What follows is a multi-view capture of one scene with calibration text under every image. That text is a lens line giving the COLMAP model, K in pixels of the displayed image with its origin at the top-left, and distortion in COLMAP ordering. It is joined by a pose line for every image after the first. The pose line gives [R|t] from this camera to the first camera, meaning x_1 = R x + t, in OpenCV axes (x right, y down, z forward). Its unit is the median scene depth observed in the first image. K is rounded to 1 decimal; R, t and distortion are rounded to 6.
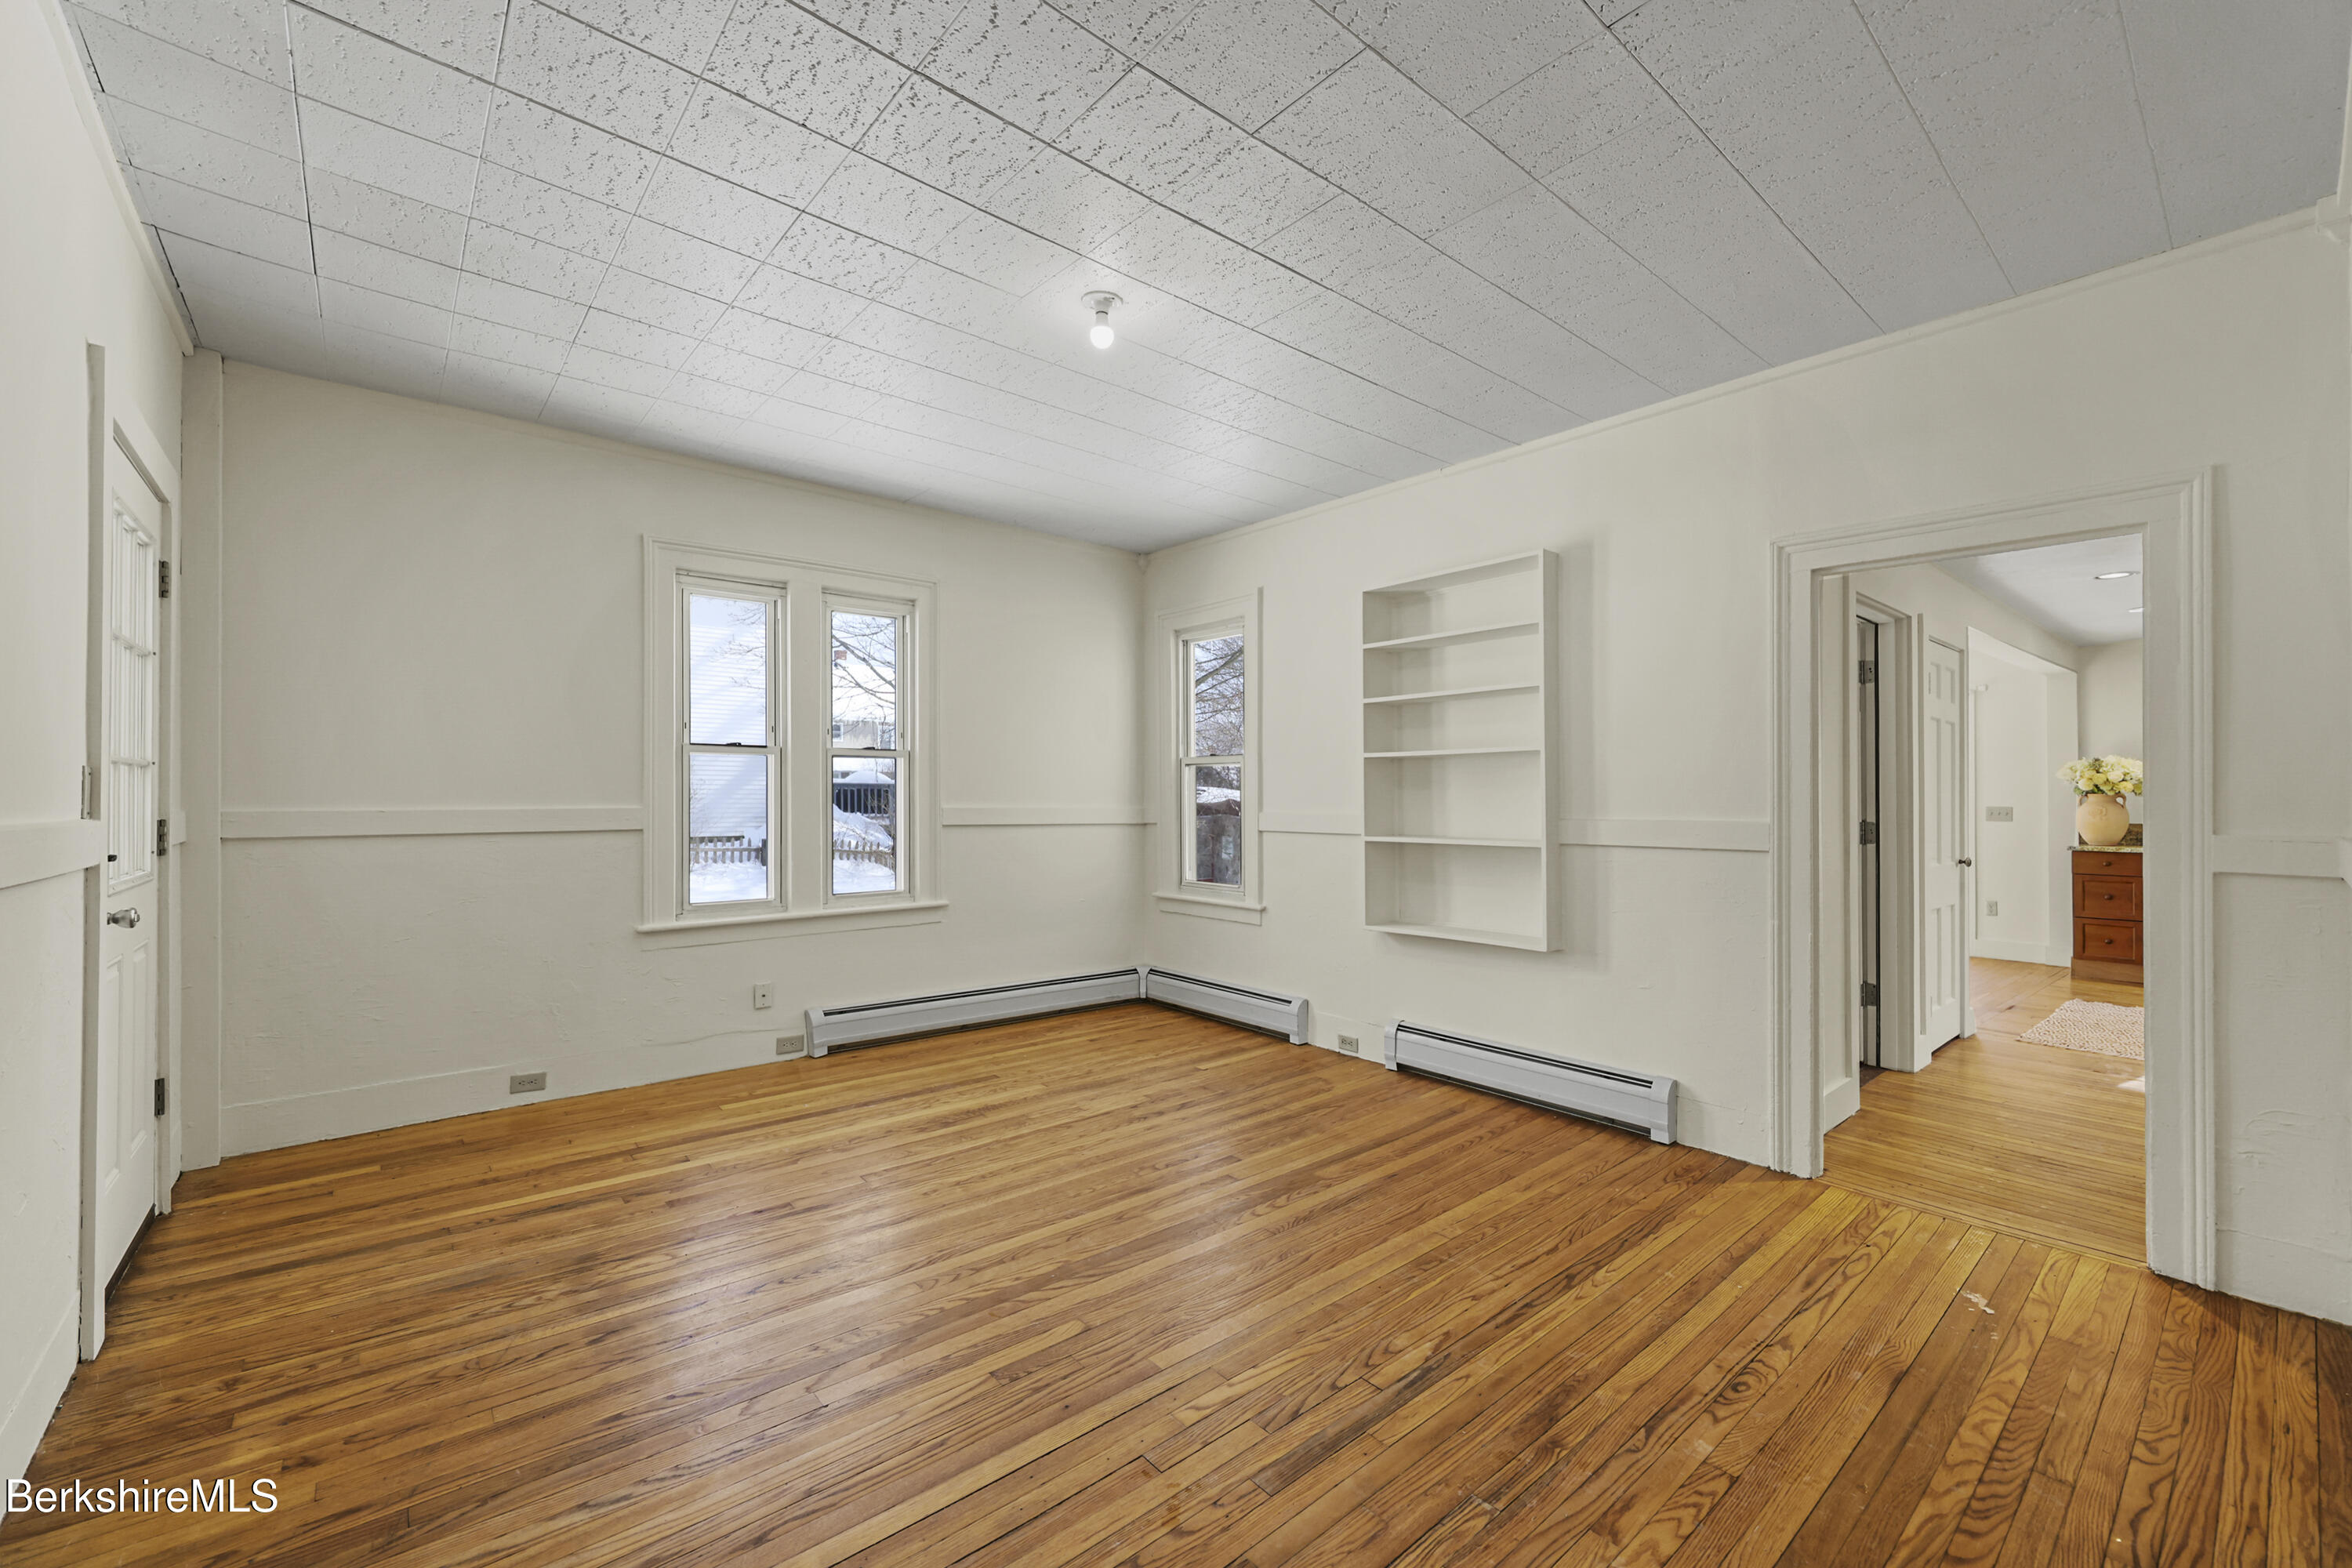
lens RADIAL K [[949.3, 0, 1176.2], [0, 949.3, 790.8], [0, 0, 1]] dist [0.000992, 0.000232]
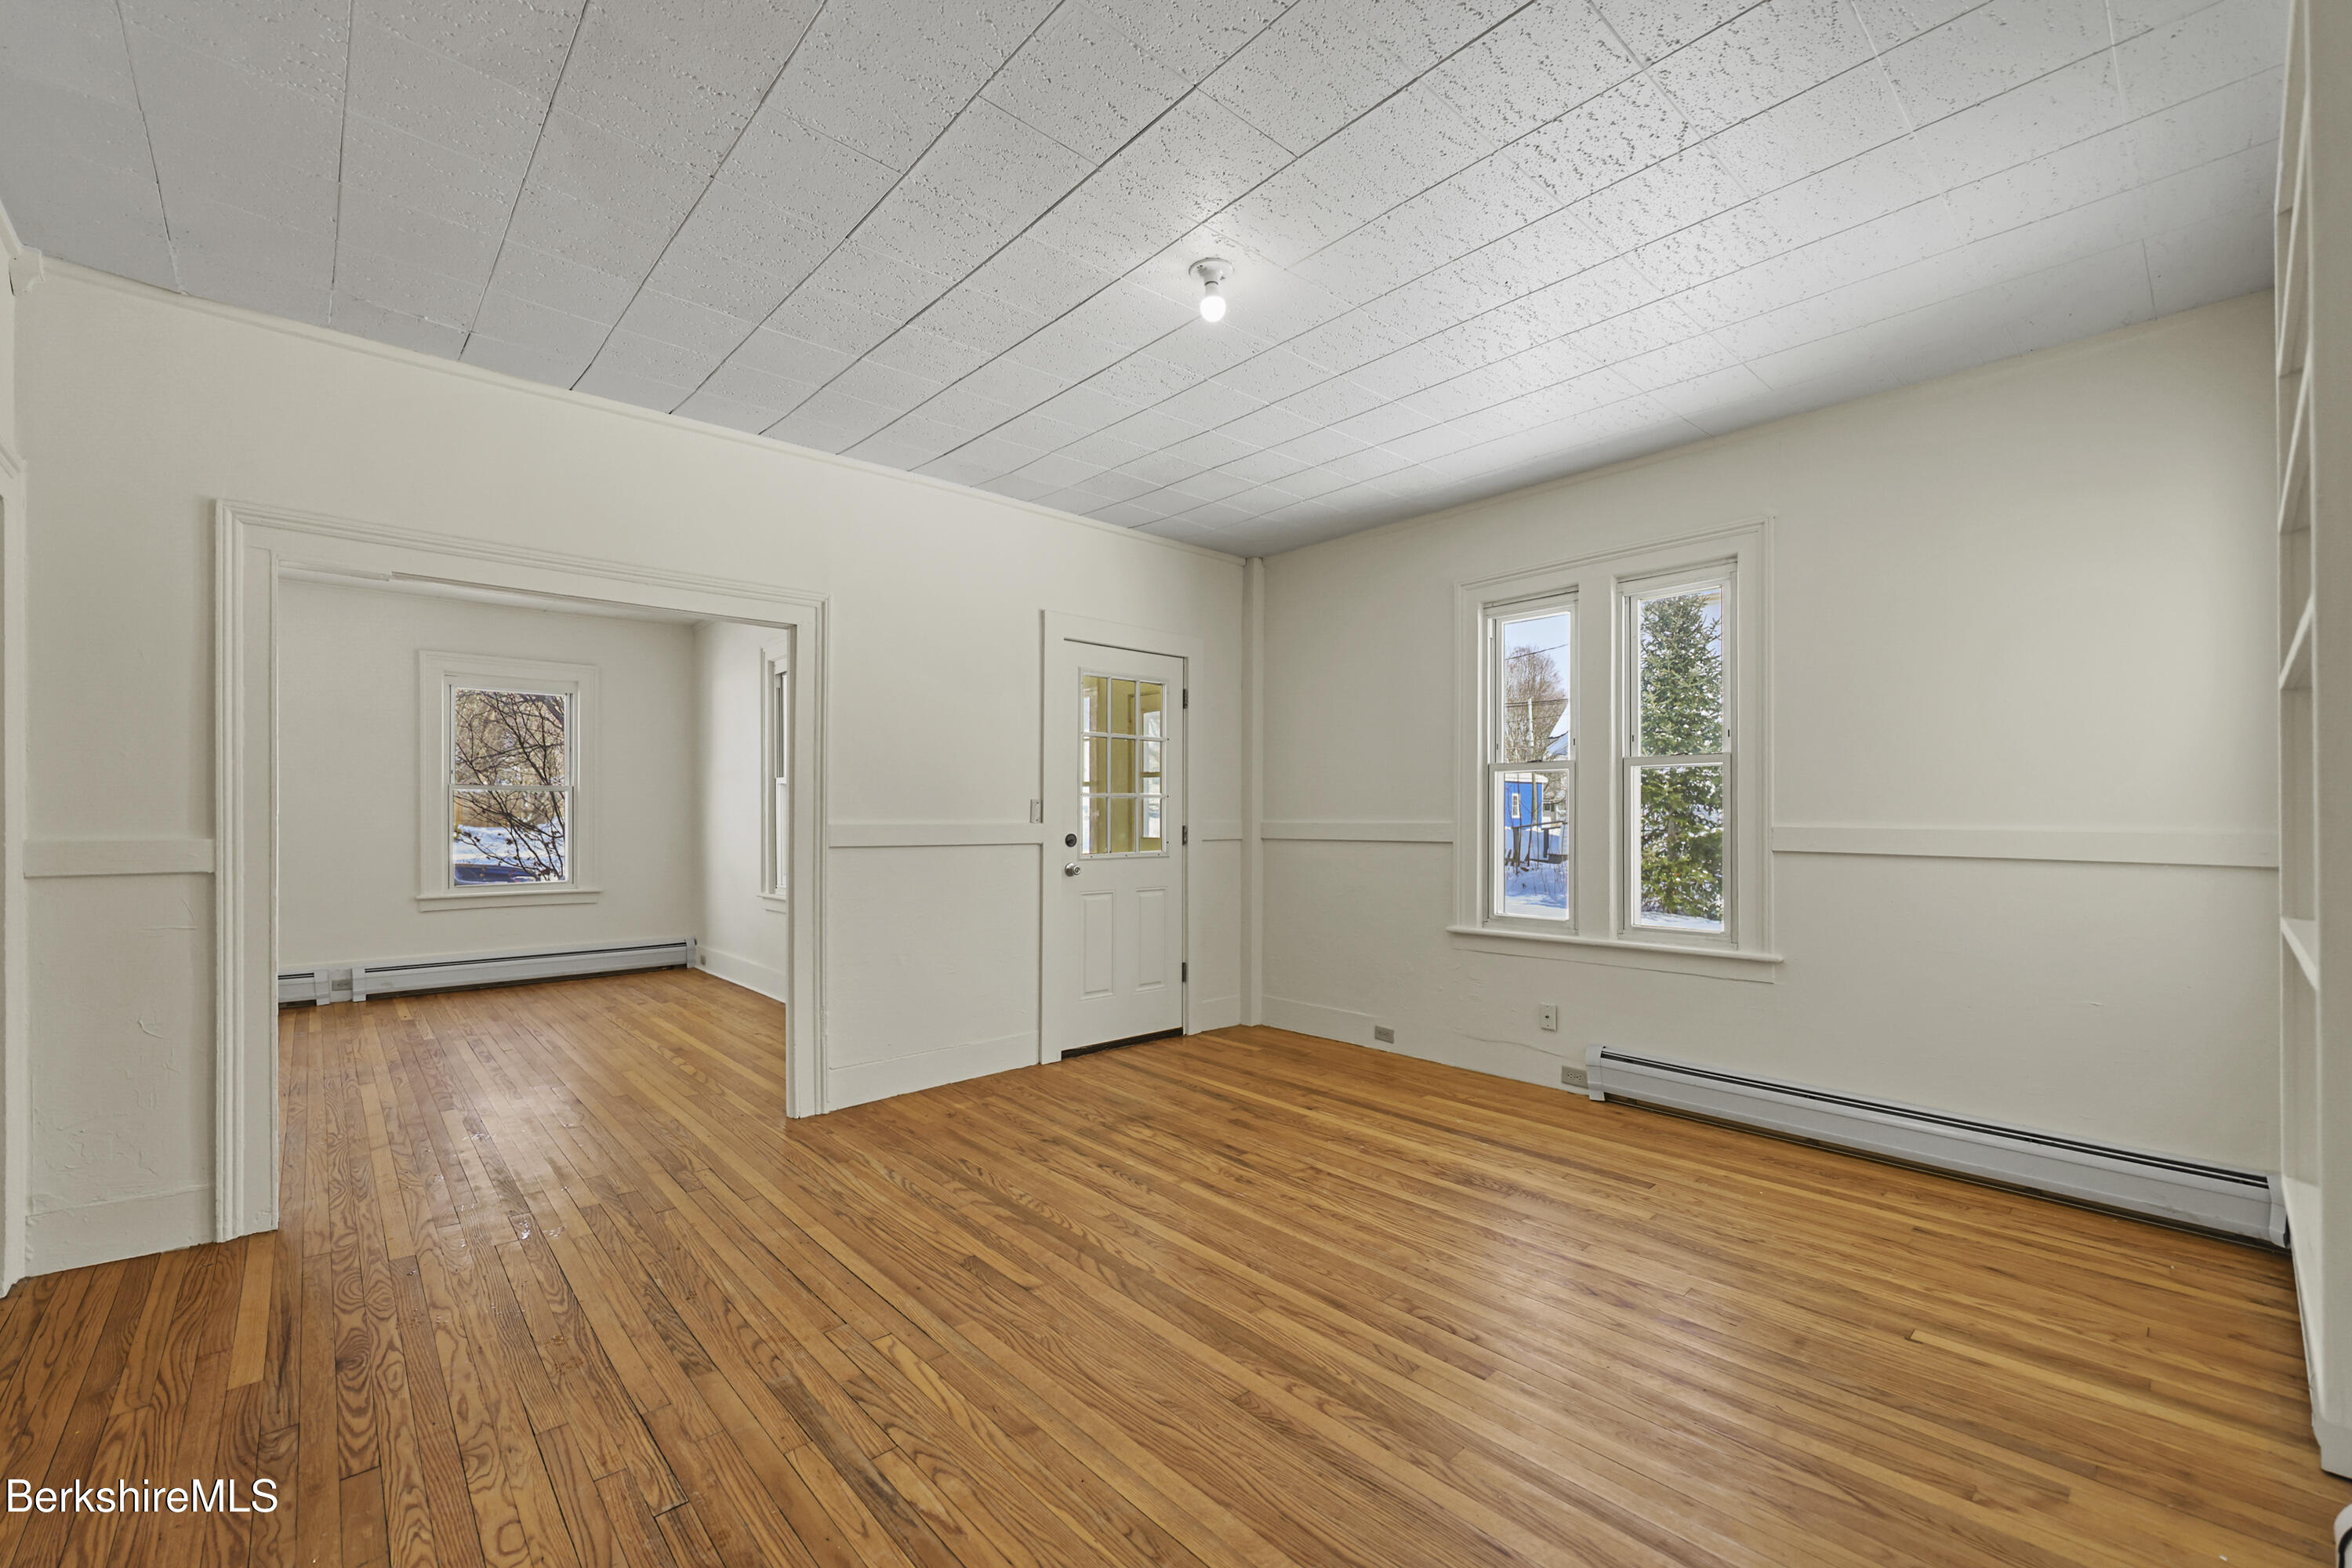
lens RADIAL K [[954.8, 0, 1184.5], [0, 954.8, 817.1], [0, 0, 1]] dist [-0.001807, -0.000218]
pose [[0.040173, -0.001683, -0.999191, 0.620906], [0.006170, 0.999980, -0.001436, 0.011293], [0.999174, -0.006107, 0.040183, 0.690219]]
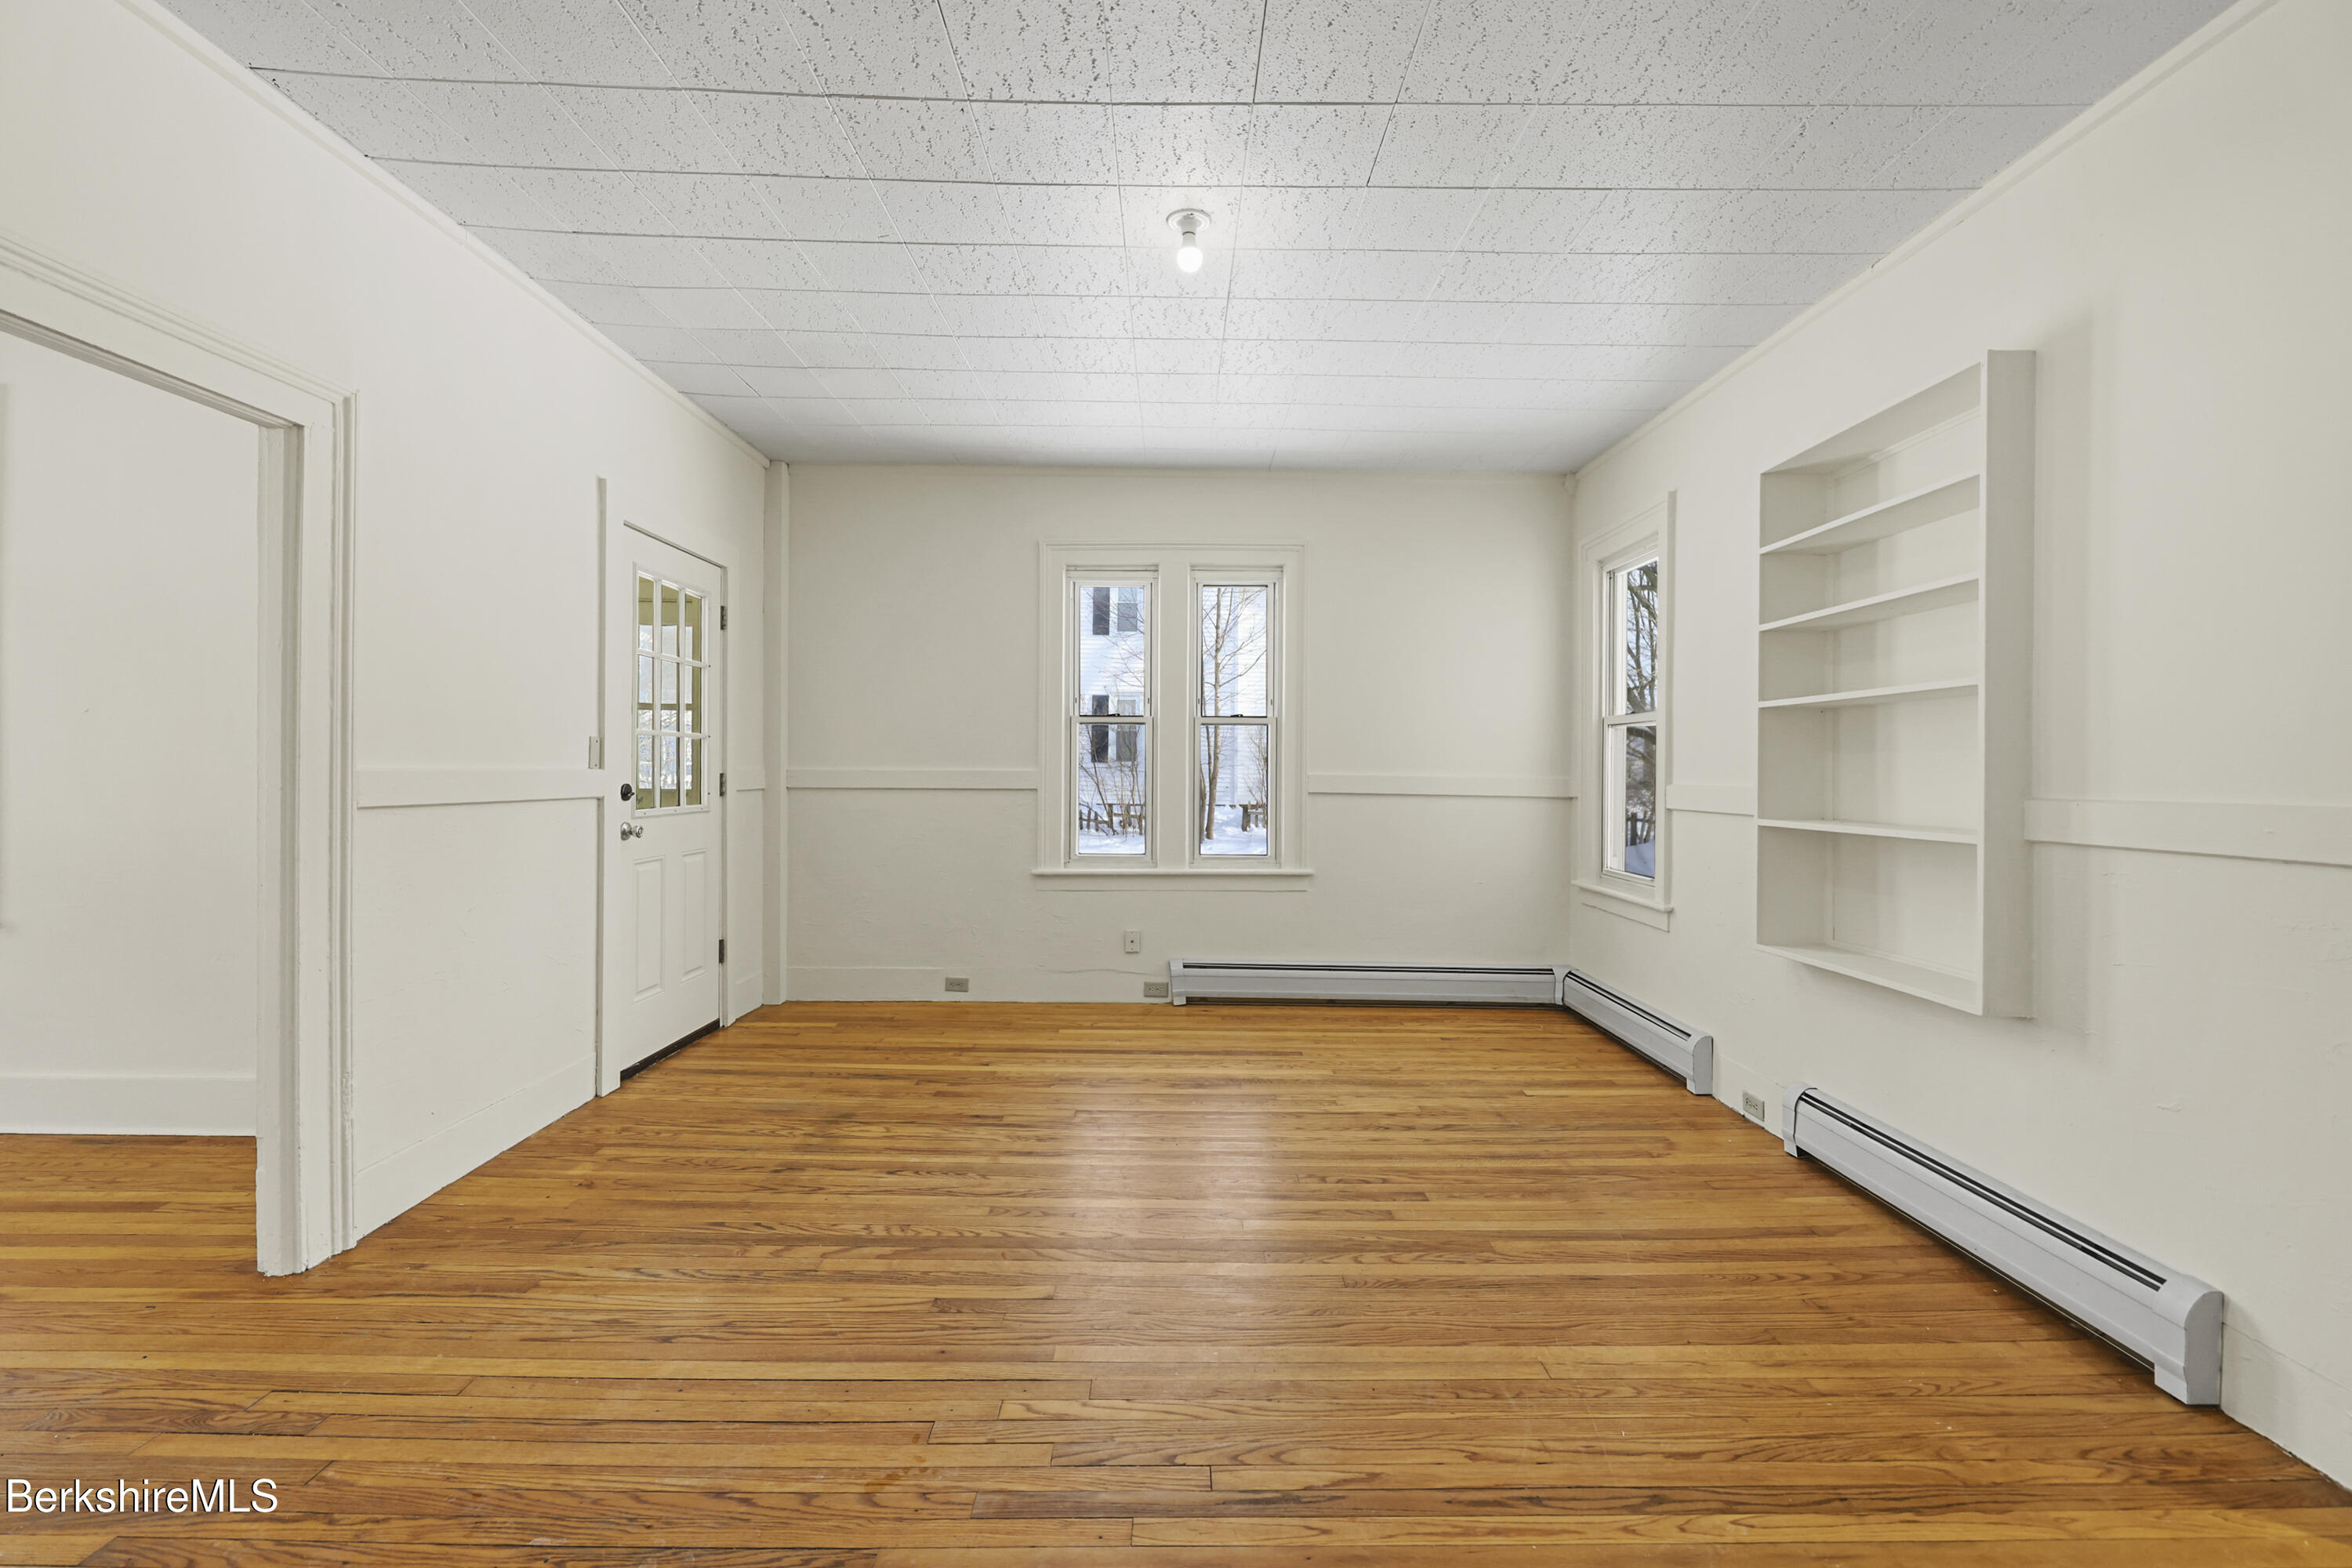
lens RADIAL K [[969.8, 0, 1181.2], [0, 969.8, 777.7], [0, 0, 1]] dist [-0.001337, 0.000183]
pose [[0.768842, 0.011479, -0.639335, 0.388654], [-0.003141, 0.999895, 0.014177, 0.009724], [0.639431, -0.008892, 0.768797, 0.195854]]
